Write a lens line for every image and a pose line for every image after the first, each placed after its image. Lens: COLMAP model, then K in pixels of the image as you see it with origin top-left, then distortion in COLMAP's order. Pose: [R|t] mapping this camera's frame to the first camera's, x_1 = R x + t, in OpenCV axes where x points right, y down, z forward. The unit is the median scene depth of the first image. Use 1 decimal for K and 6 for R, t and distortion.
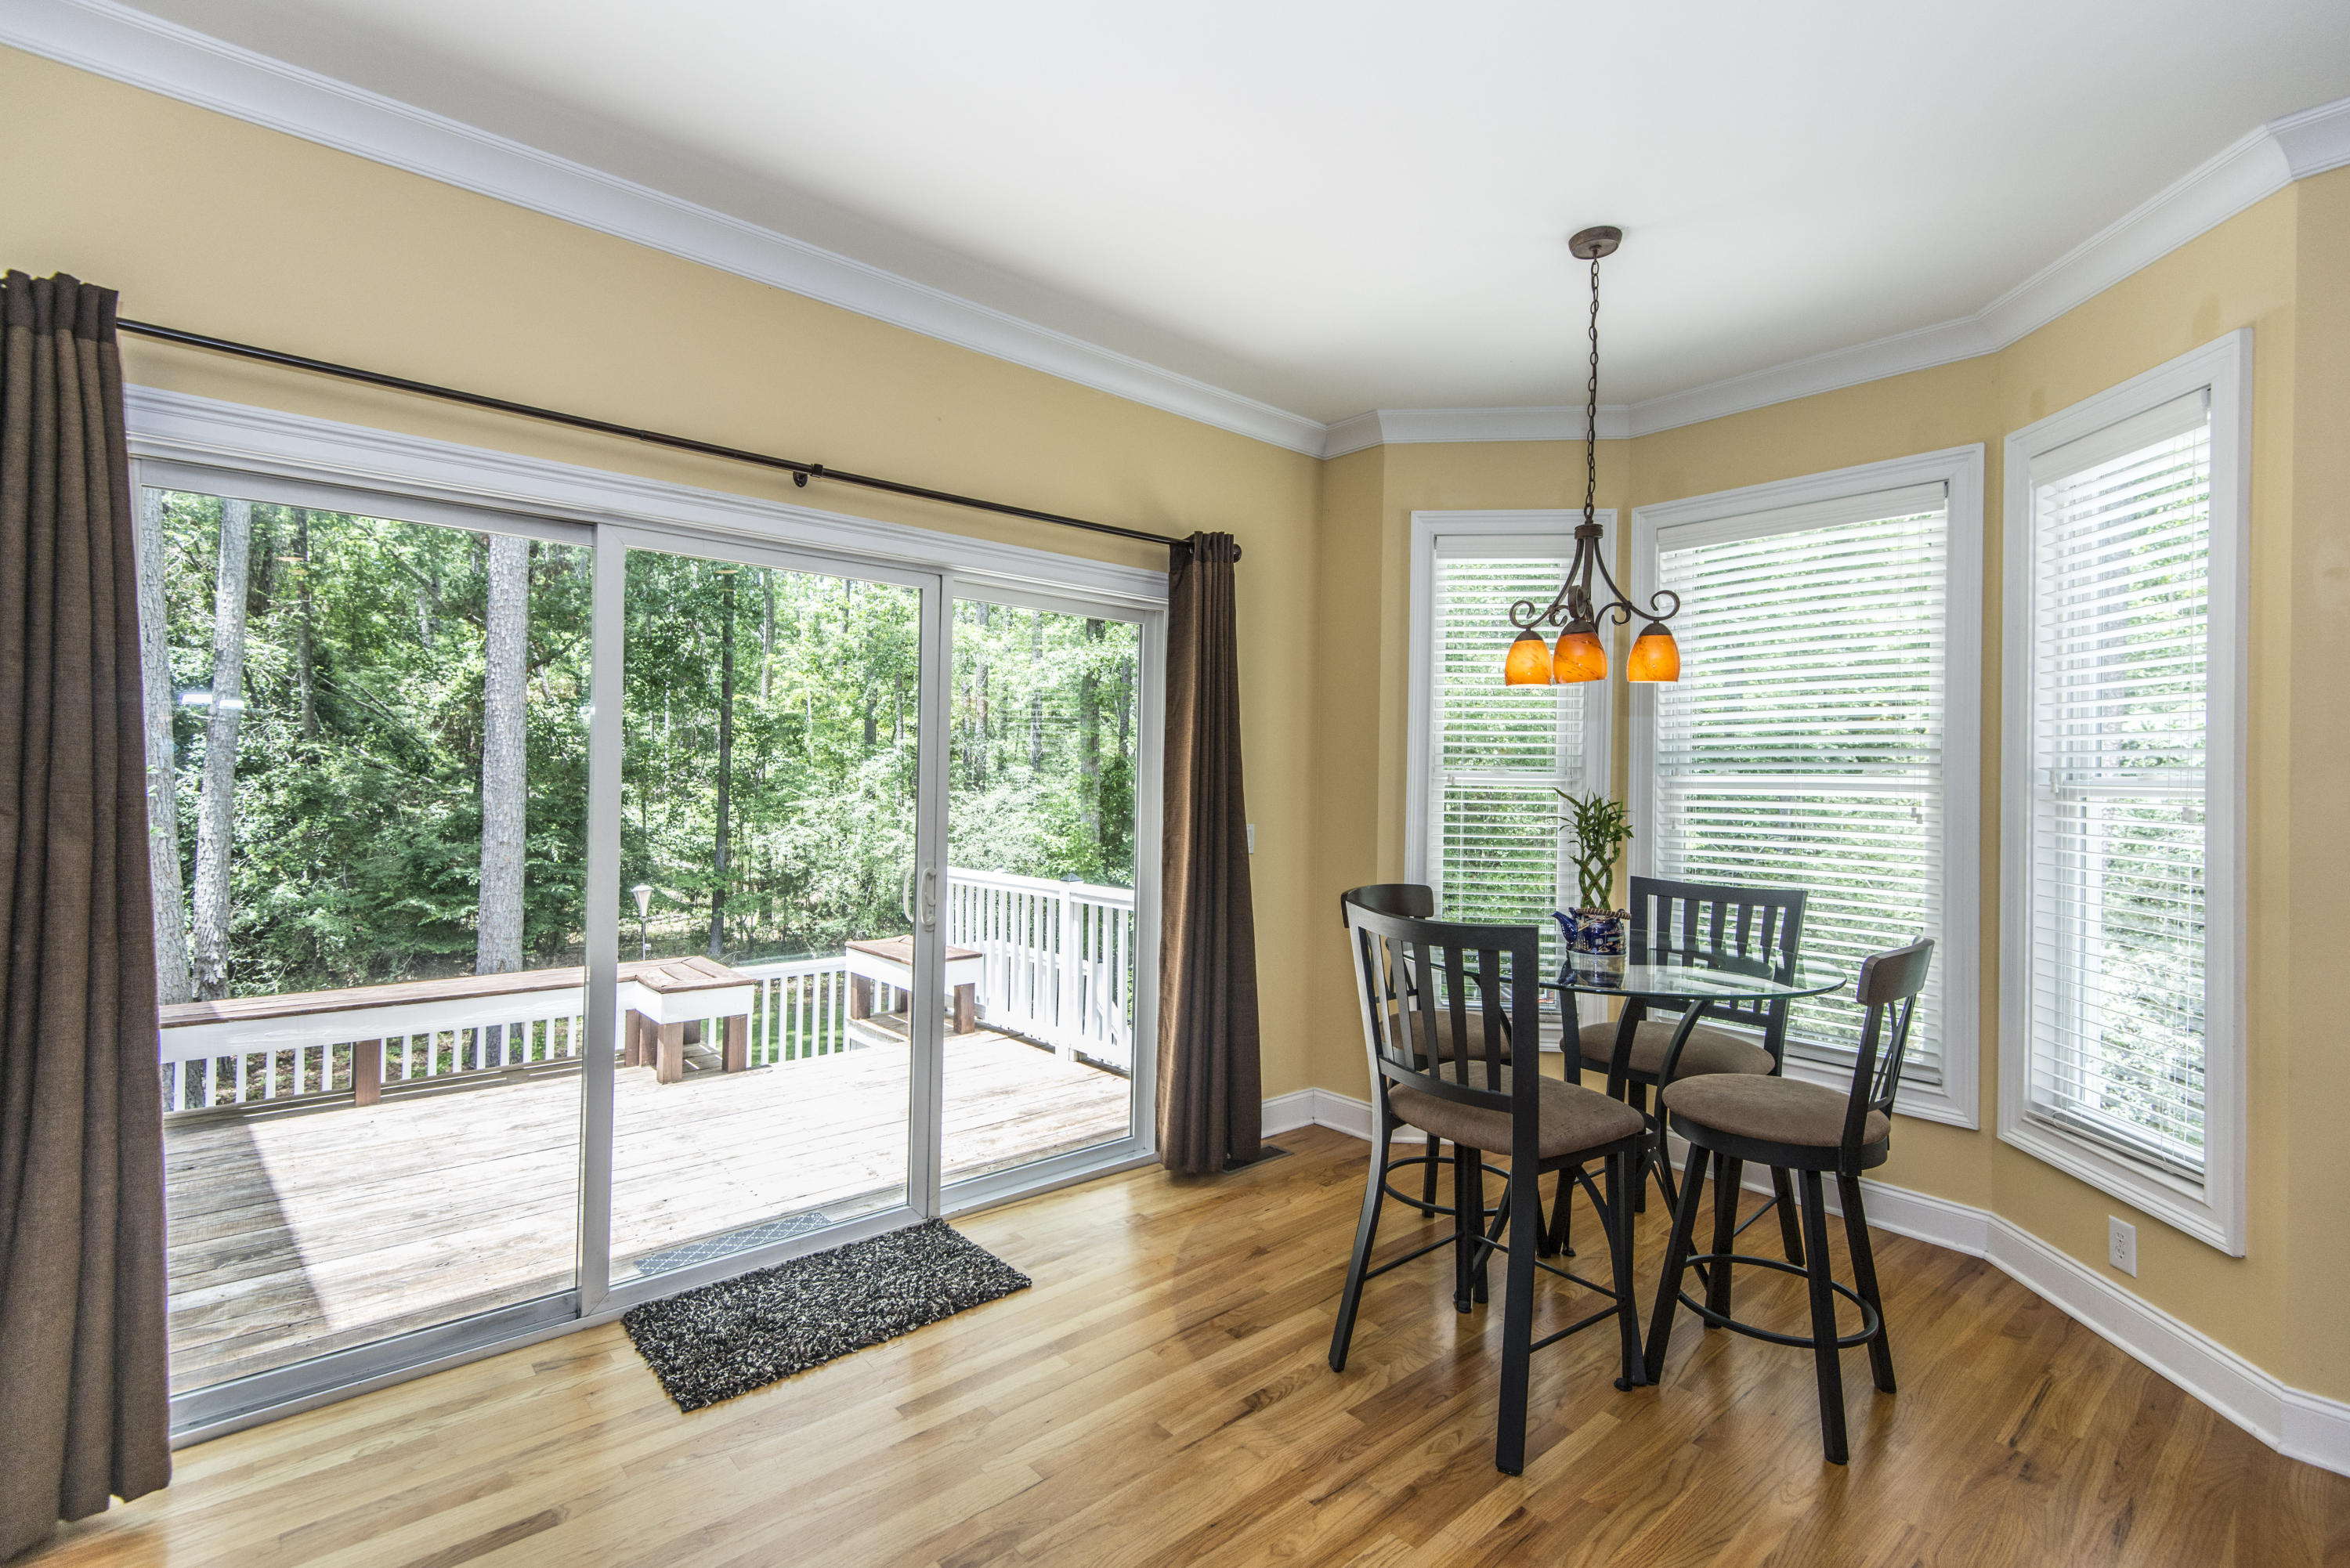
lens RADIAL K [[1057.2, 0, 1177.8], [0, 1057.2, 776.0], [0, 0, 1]] dist [0.034461, -0.019541]
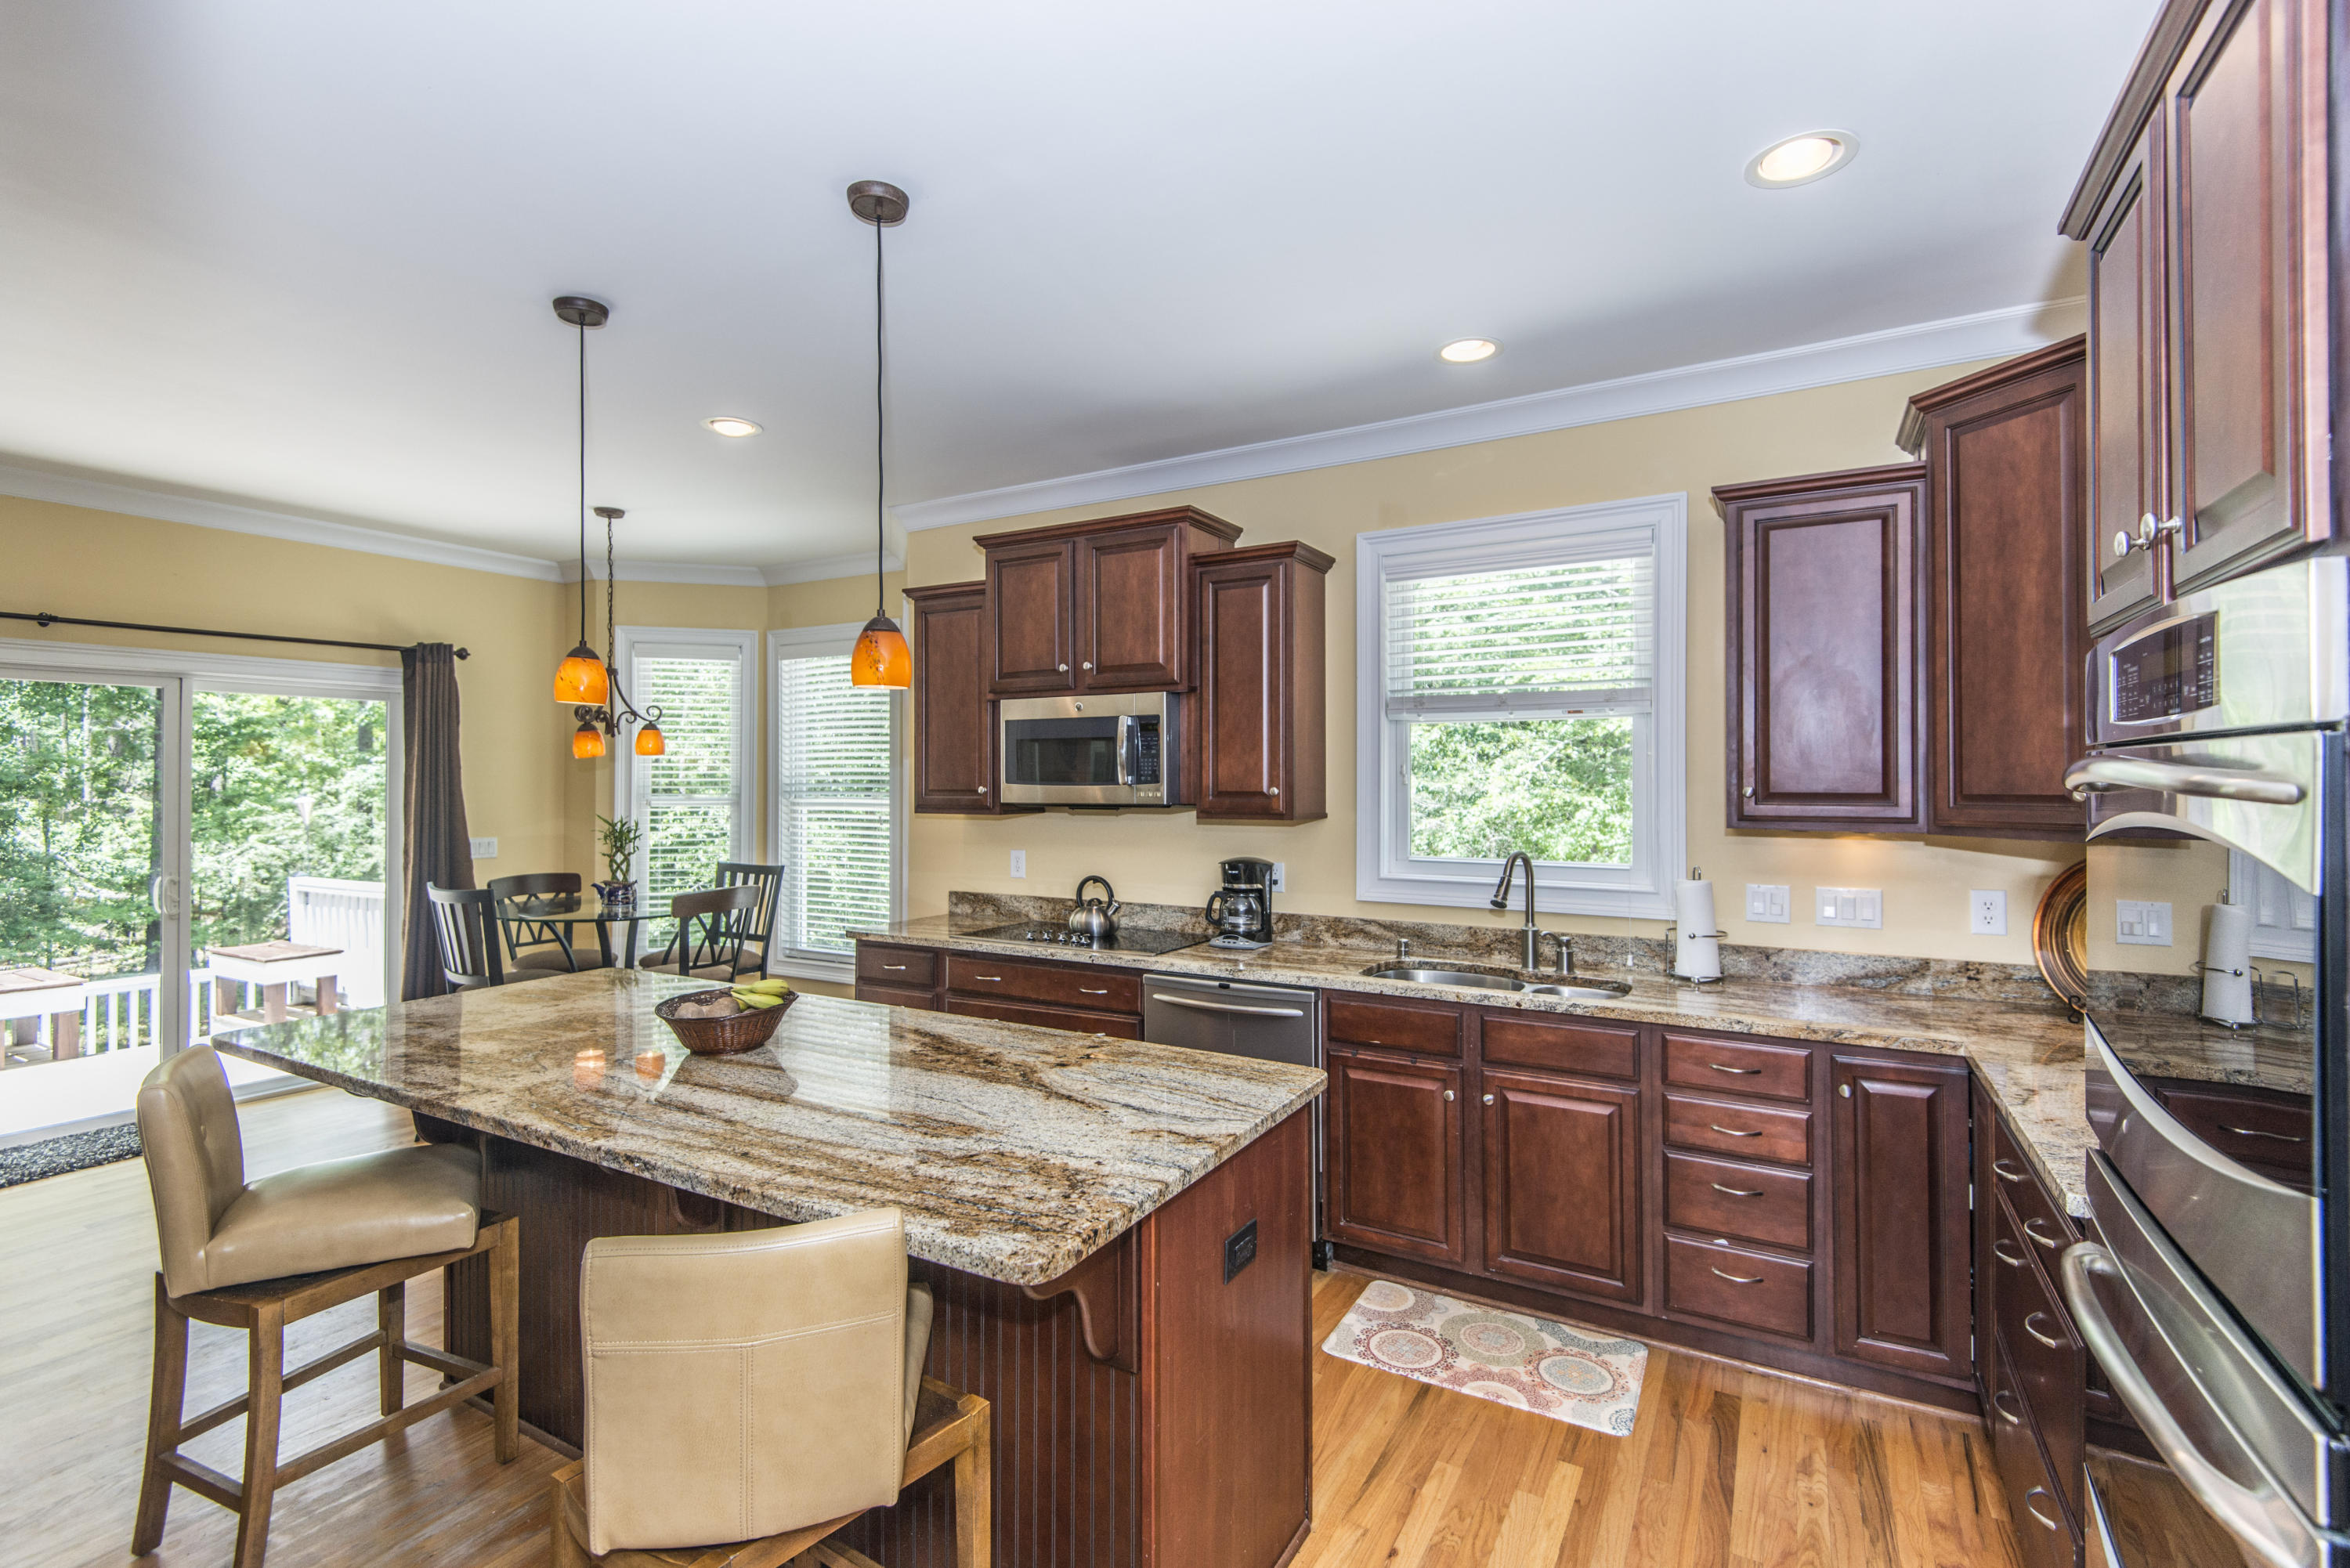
lens RADIAL K [[1057.2, 0, 1177.8], [0, 1057.2, 776.0], [0, 0, 1]] dist [0.034461, -0.019541]
pose [[0.943551, -0.011315, 0.331035, 0.379134], [0.010833, 0.999936, 0.003301, -0.026829], [-0.331051, 0.000471, 0.943613, -0.558329]]
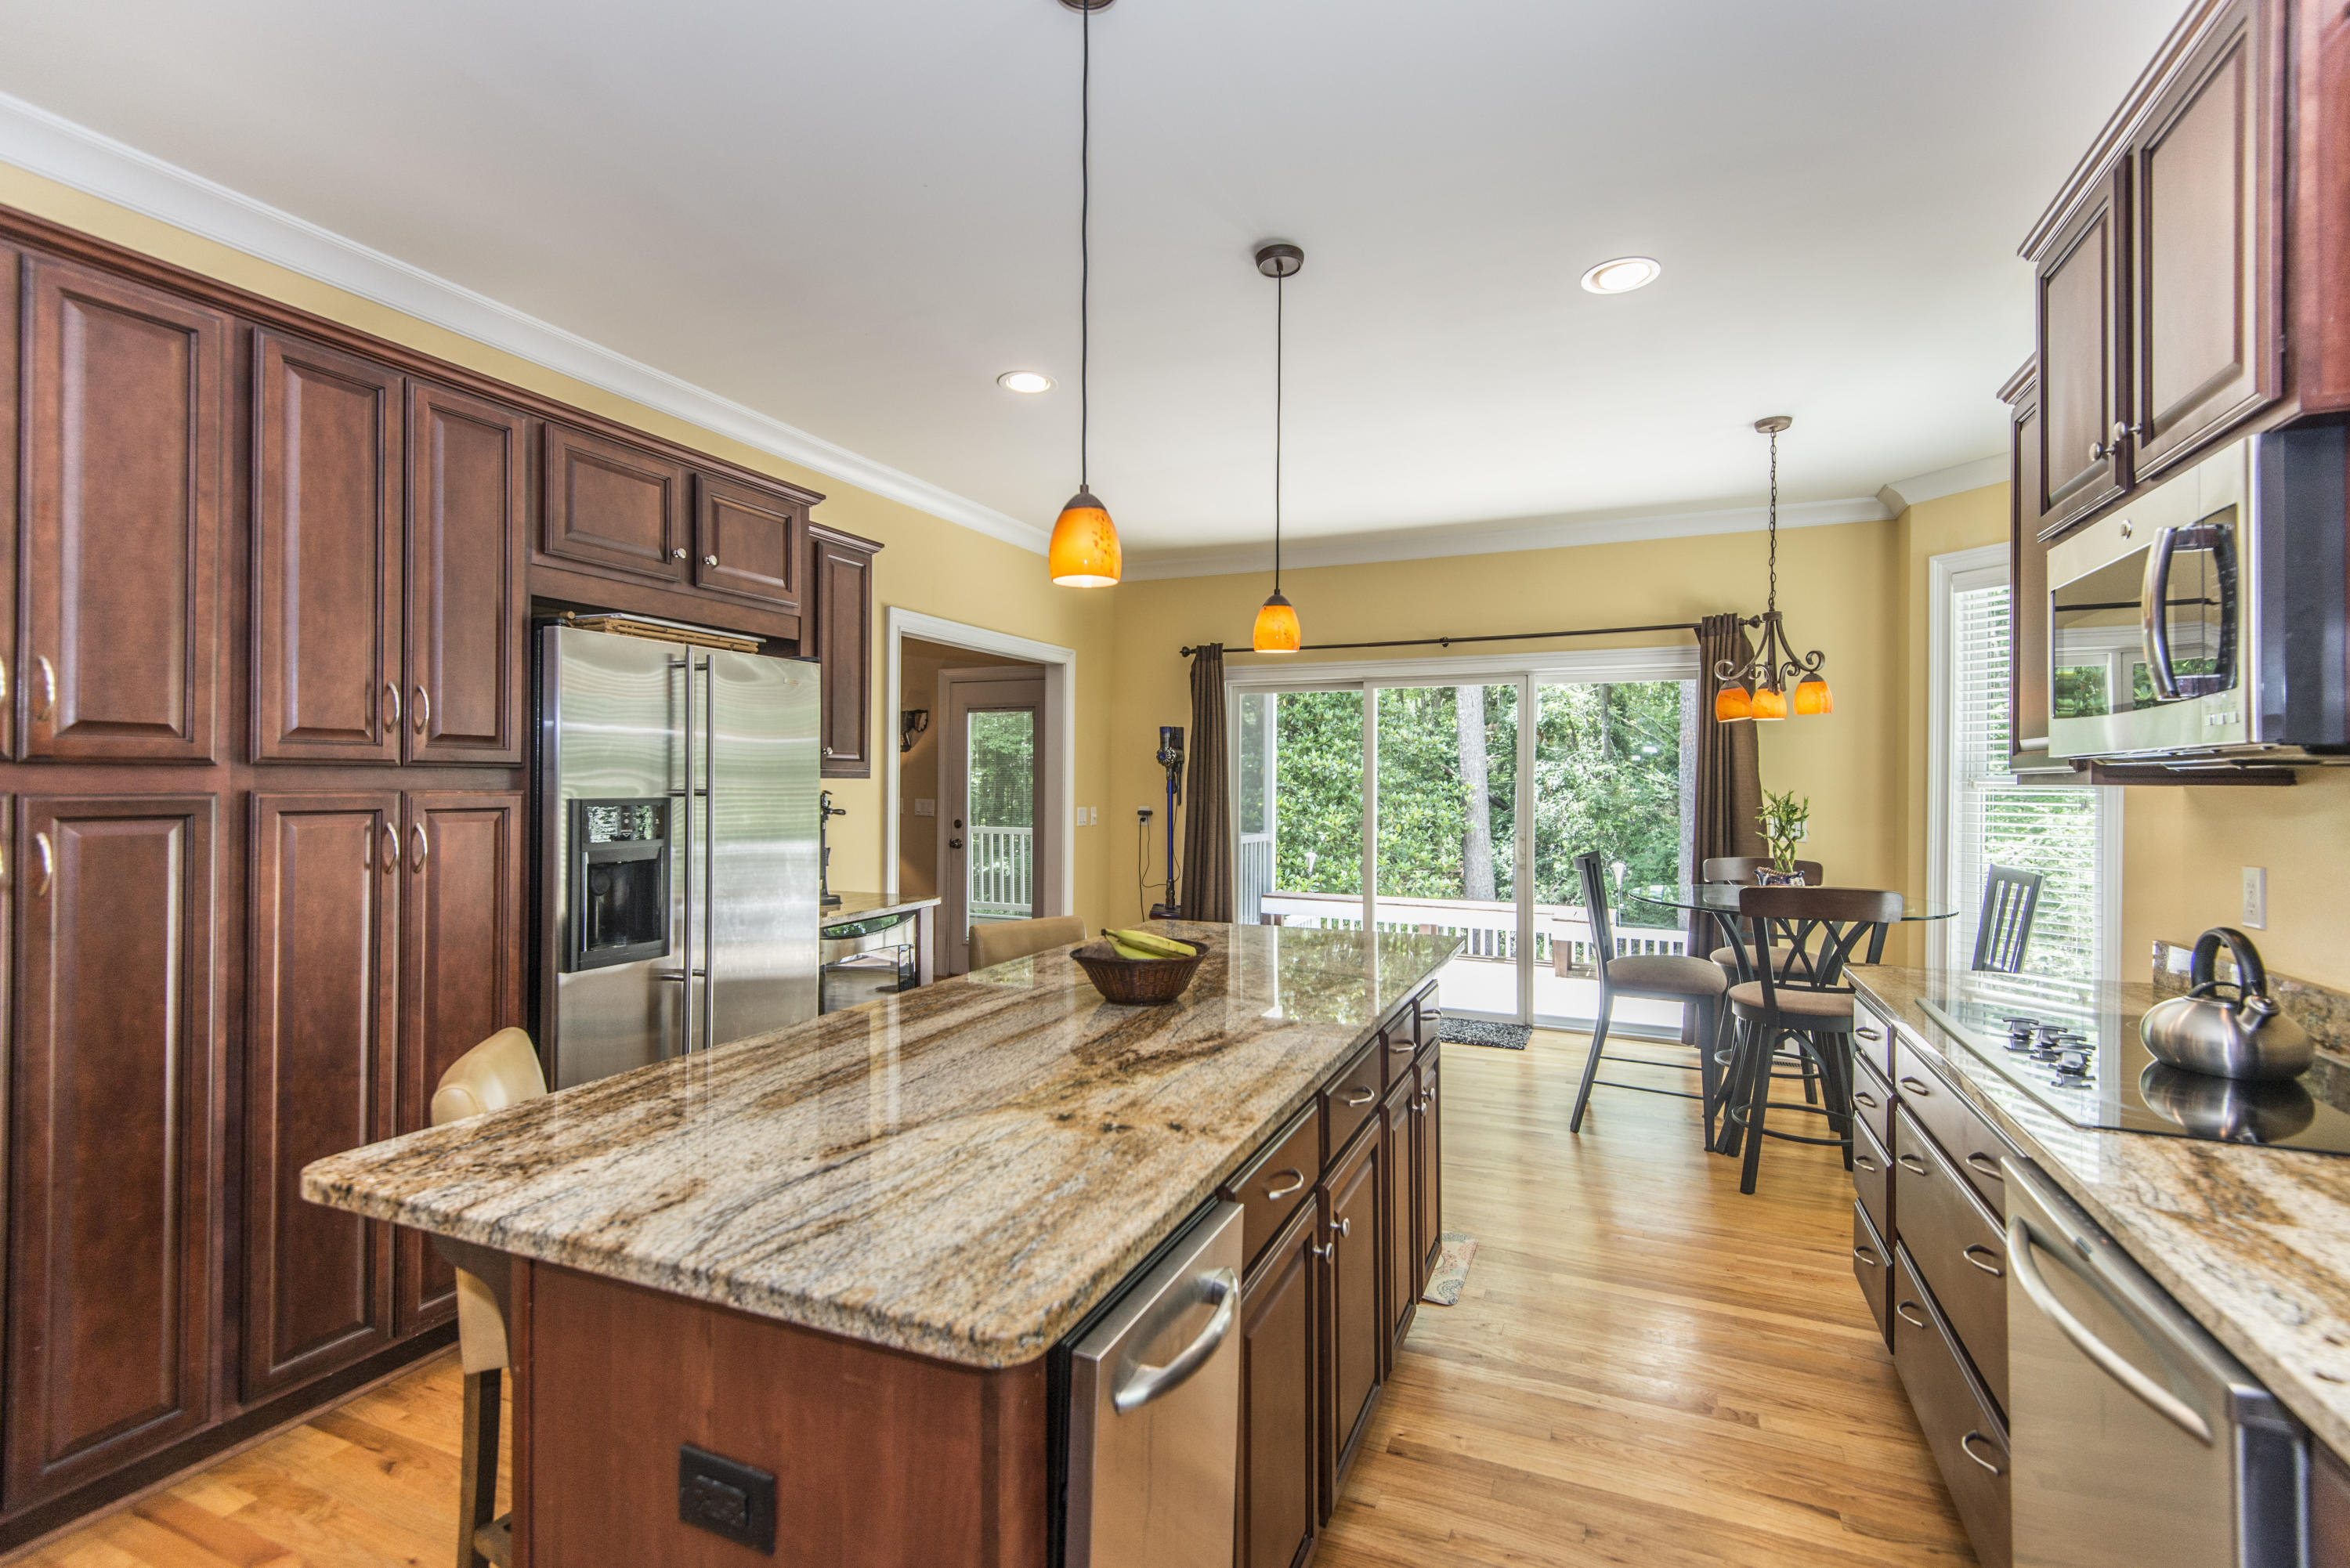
lens RADIAL K [[1057.2, 0, 1177.8], [0, 1057.2, 776.0], [0, 0, 1]] dist [0.034461, -0.019541]
pose [[0.429860, -0.019675, -0.902681, 0.751914], [0.005738, 0.999802, -0.019060, 0.009618], [0.902877, 0.003014, 0.429887, -0.215829]]
